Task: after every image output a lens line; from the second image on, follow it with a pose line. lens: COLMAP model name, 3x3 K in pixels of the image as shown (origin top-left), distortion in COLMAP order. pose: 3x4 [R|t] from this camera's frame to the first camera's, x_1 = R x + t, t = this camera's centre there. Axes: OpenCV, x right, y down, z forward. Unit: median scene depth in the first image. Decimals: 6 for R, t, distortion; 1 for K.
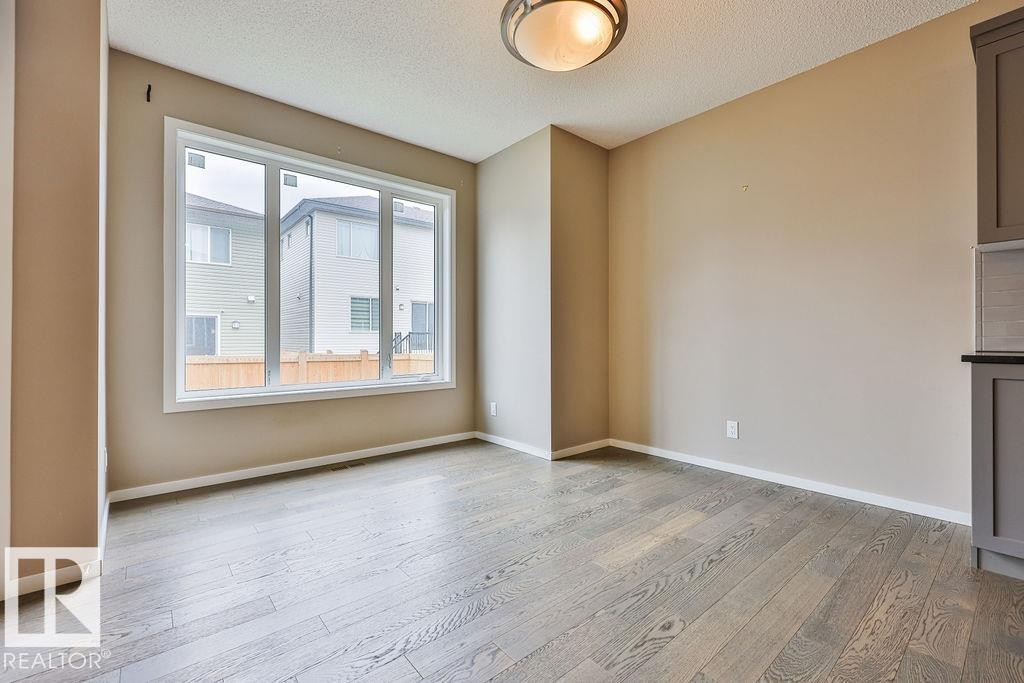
lens RADIAL K [[443.9, 0, 510.5], [0, 443.9, 336.1], [0, 0, 1]] dist [0.000276, 0.000575]
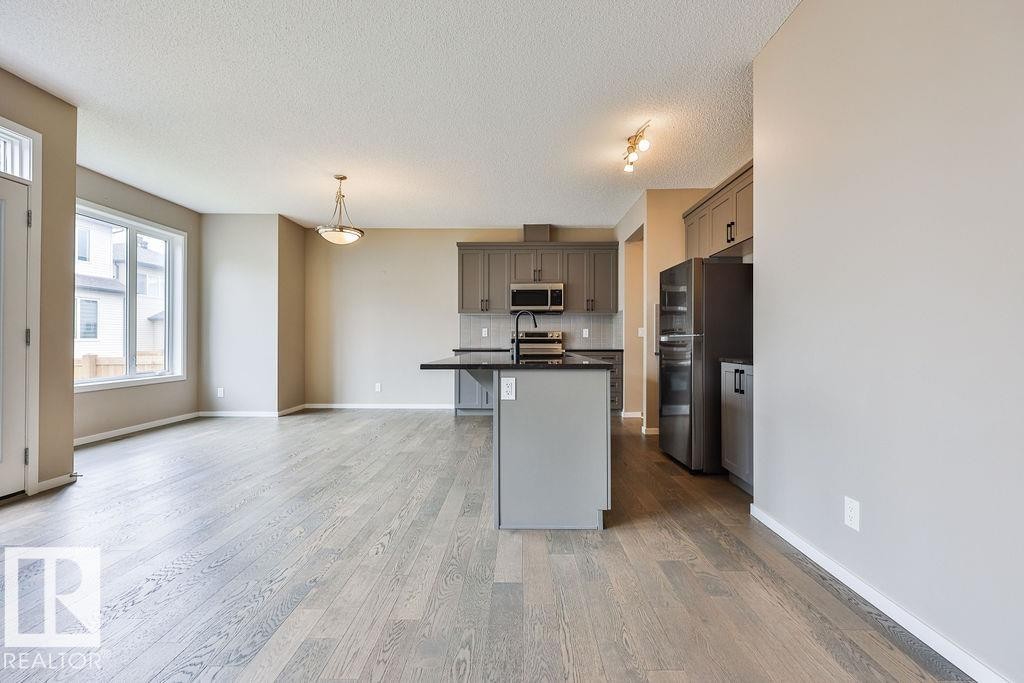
lens RADIAL K [[443.9, 0, 517.1], [0, 443.9, 340.5], [0, 0, 1]] dist [0.000276, 0.000575]
pose [[0.654573, 0.003558, 0.755990, -0.547200], [-0.009135, 0.999953, 0.003203, -0.018460], [-0.755943, -0.009002, 0.654575, -0.719678]]
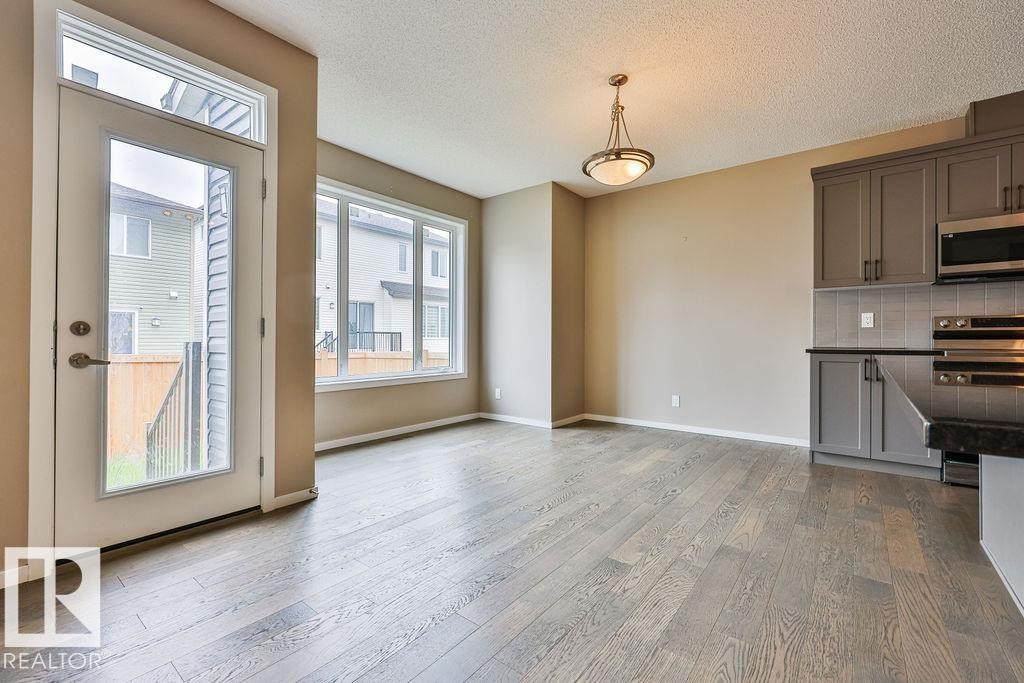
lens RADIAL K [[443.9, 0, 512.0], [0, 443.9, 337.0], [0, 0, 1]] dist [0.000276, 0.000575]
pose [[0.979015, 0.005332, 0.203716, -0.288470], [-0.005996, 0.999979, 0.002644, -0.003397], [-0.203698, -0.003810, 0.979026, -0.288907]]
